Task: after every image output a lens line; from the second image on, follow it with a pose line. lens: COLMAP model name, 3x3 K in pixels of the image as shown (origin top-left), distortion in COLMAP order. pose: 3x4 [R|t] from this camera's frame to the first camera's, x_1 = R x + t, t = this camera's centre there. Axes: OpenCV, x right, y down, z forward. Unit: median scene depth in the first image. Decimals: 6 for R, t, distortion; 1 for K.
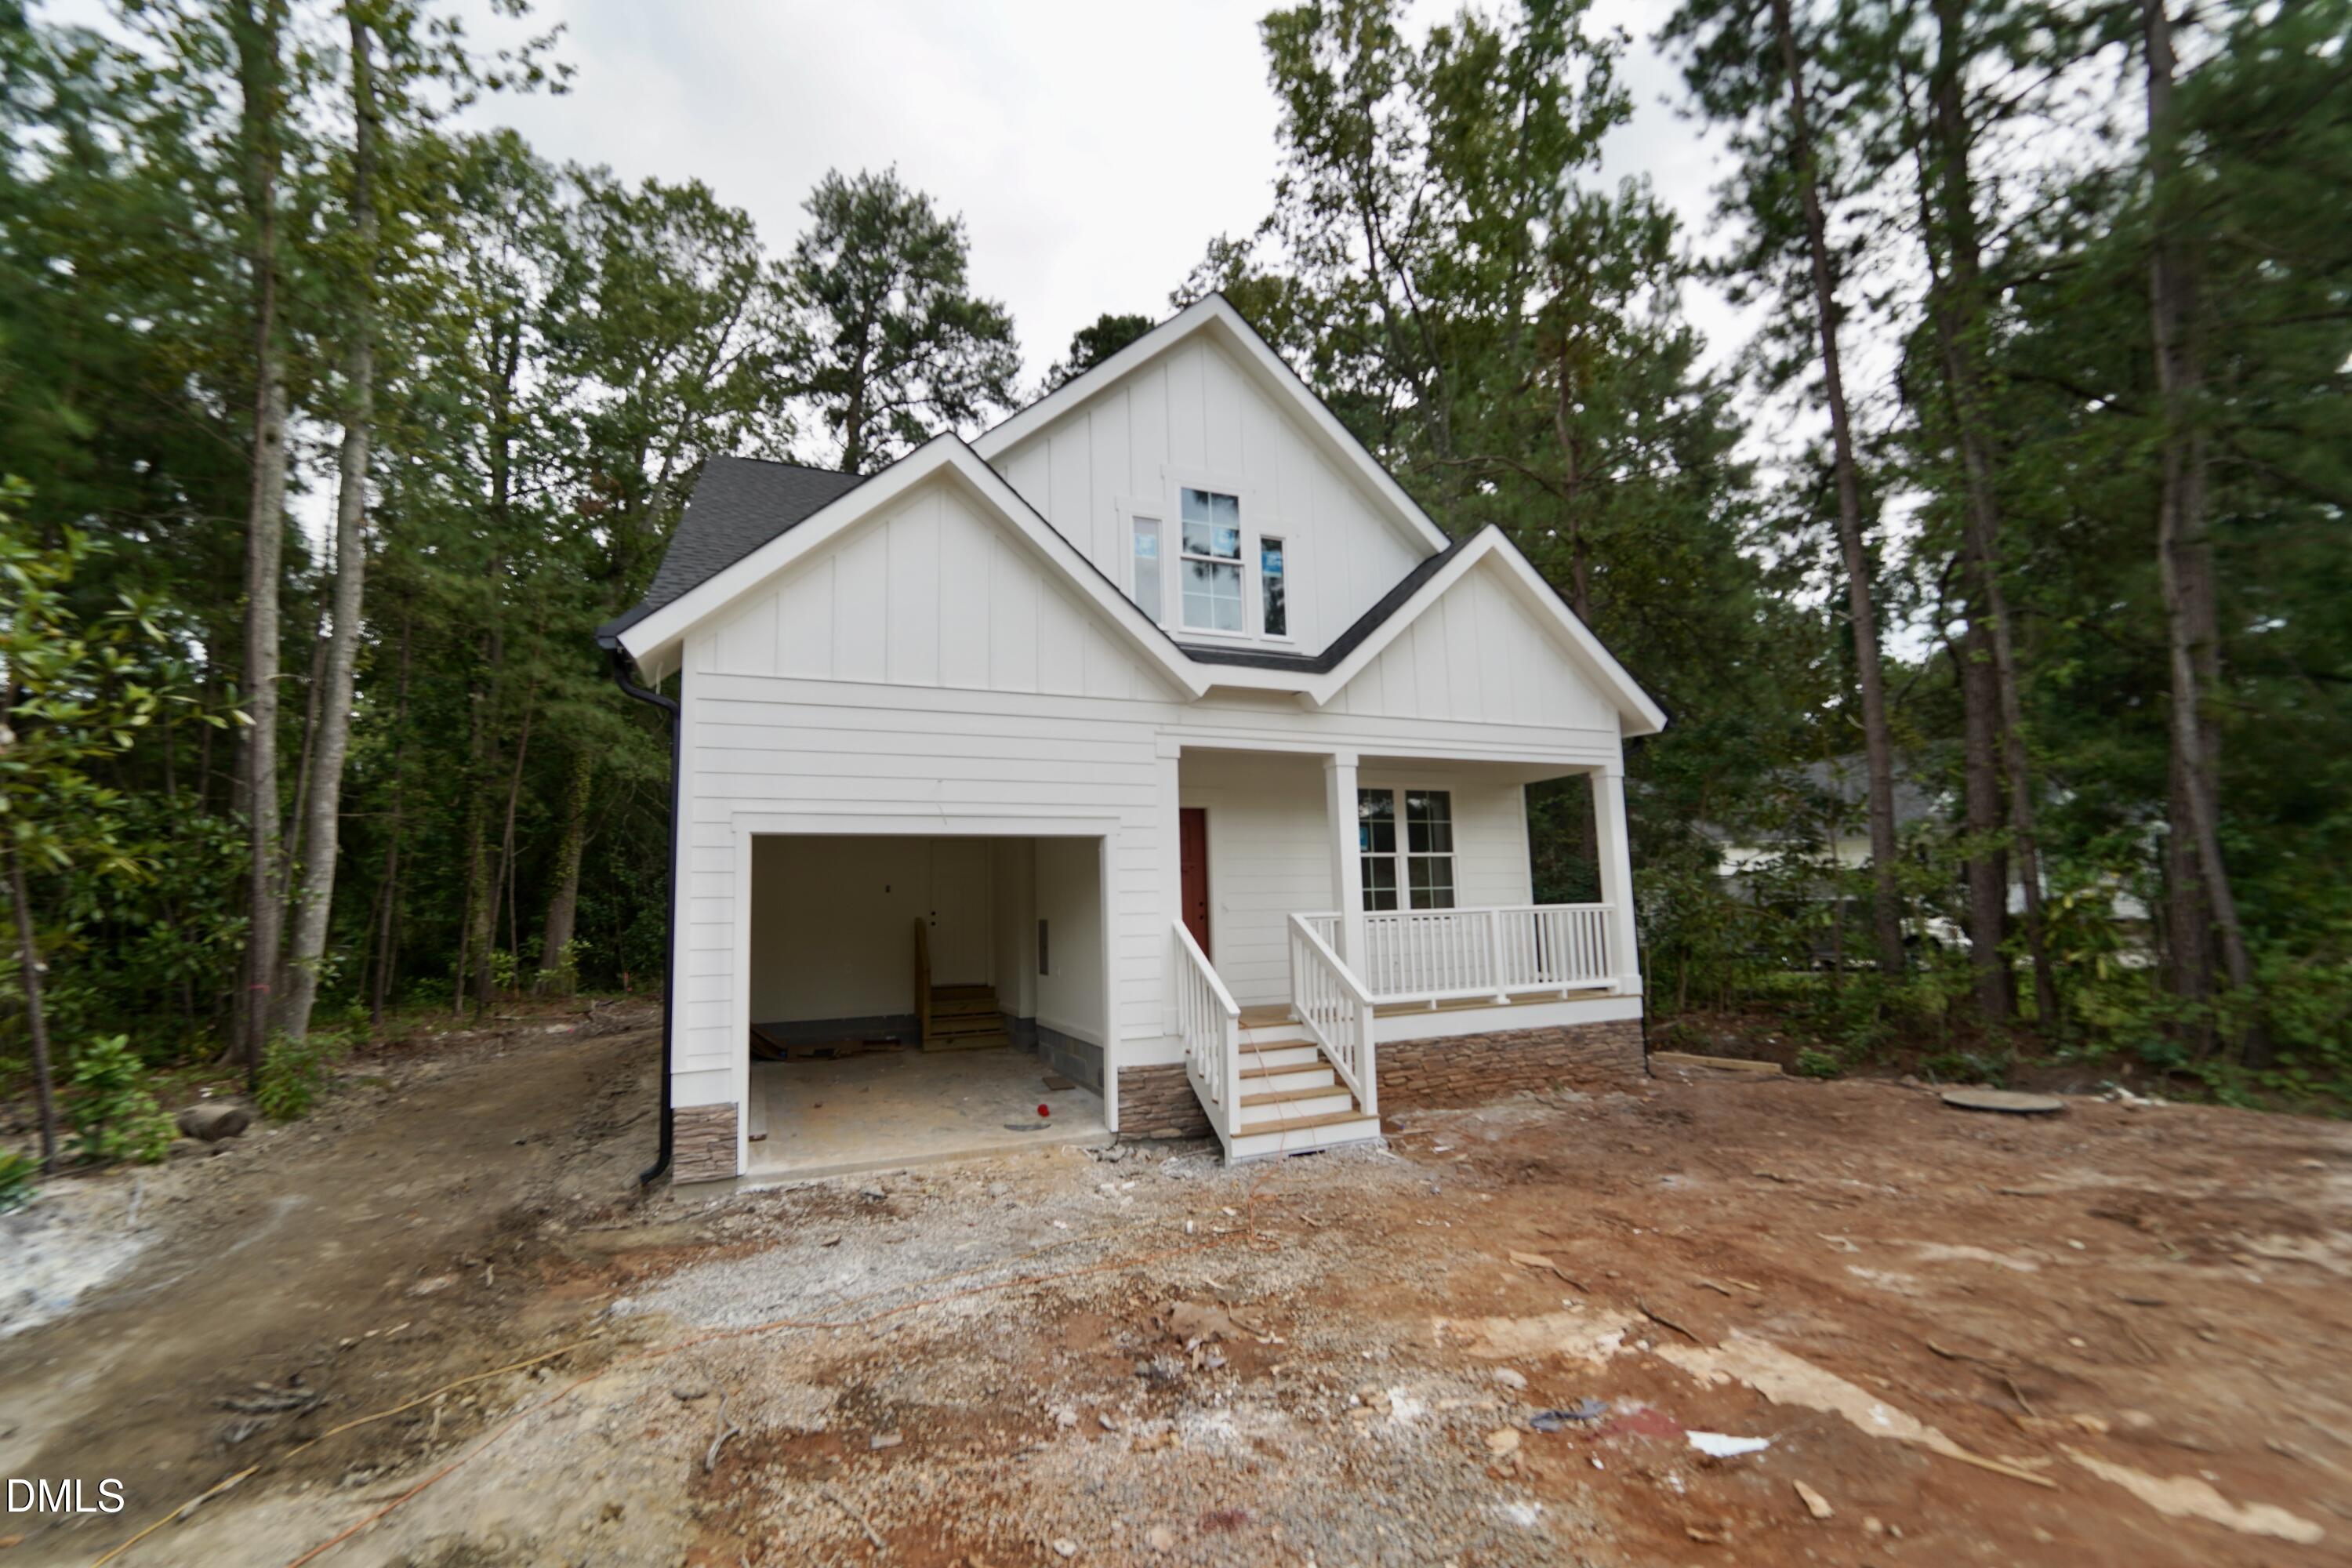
lens RADIAL K [[959.8, 0, 1176.8], [0, 959.8, 777.8], [0, 0, 1]] dist [-0.019427, 0.000347]
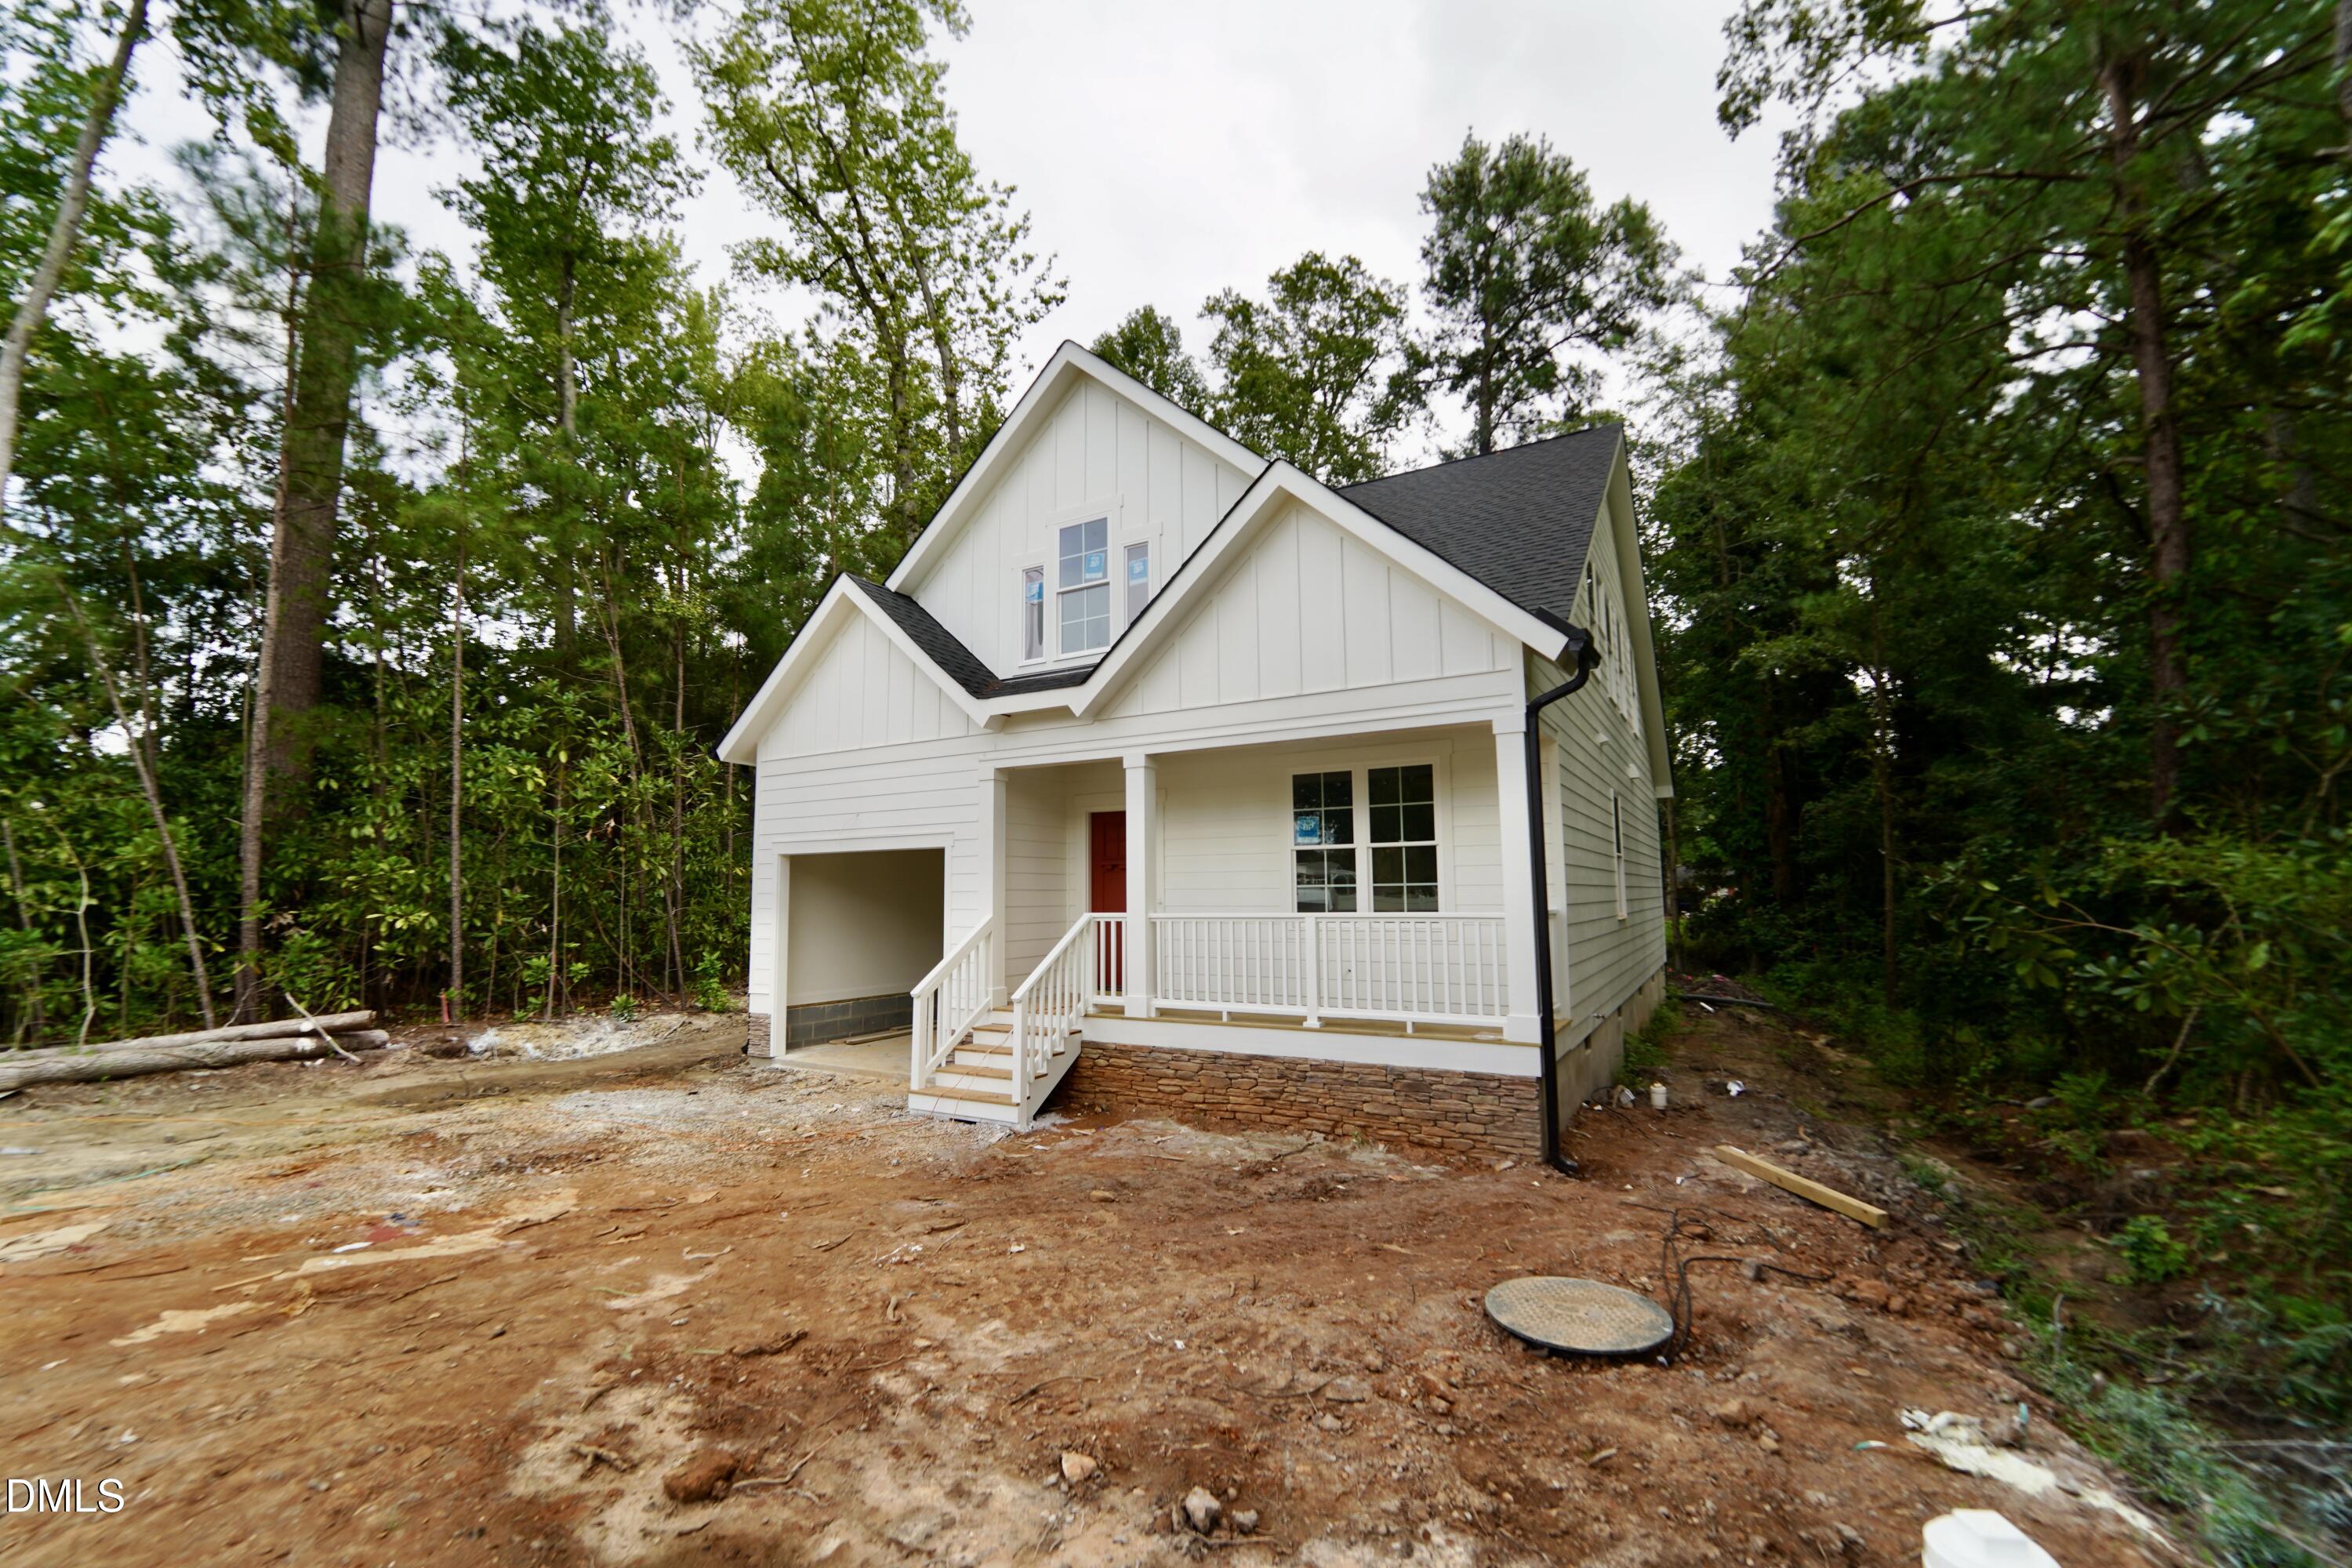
lens RADIAL K [[959.8, 0, 1178.9], [0, 959.8, 798.1], [0, 0, 1]] dist [-0.019427, 0.000347]
pose [[0.598131, -0.061352, -0.799046, 0.938298], [0.106387, 0.994319, 0.003292, 0.019835], [0.794305, -0.086977, 0.601260, 0.408638]]
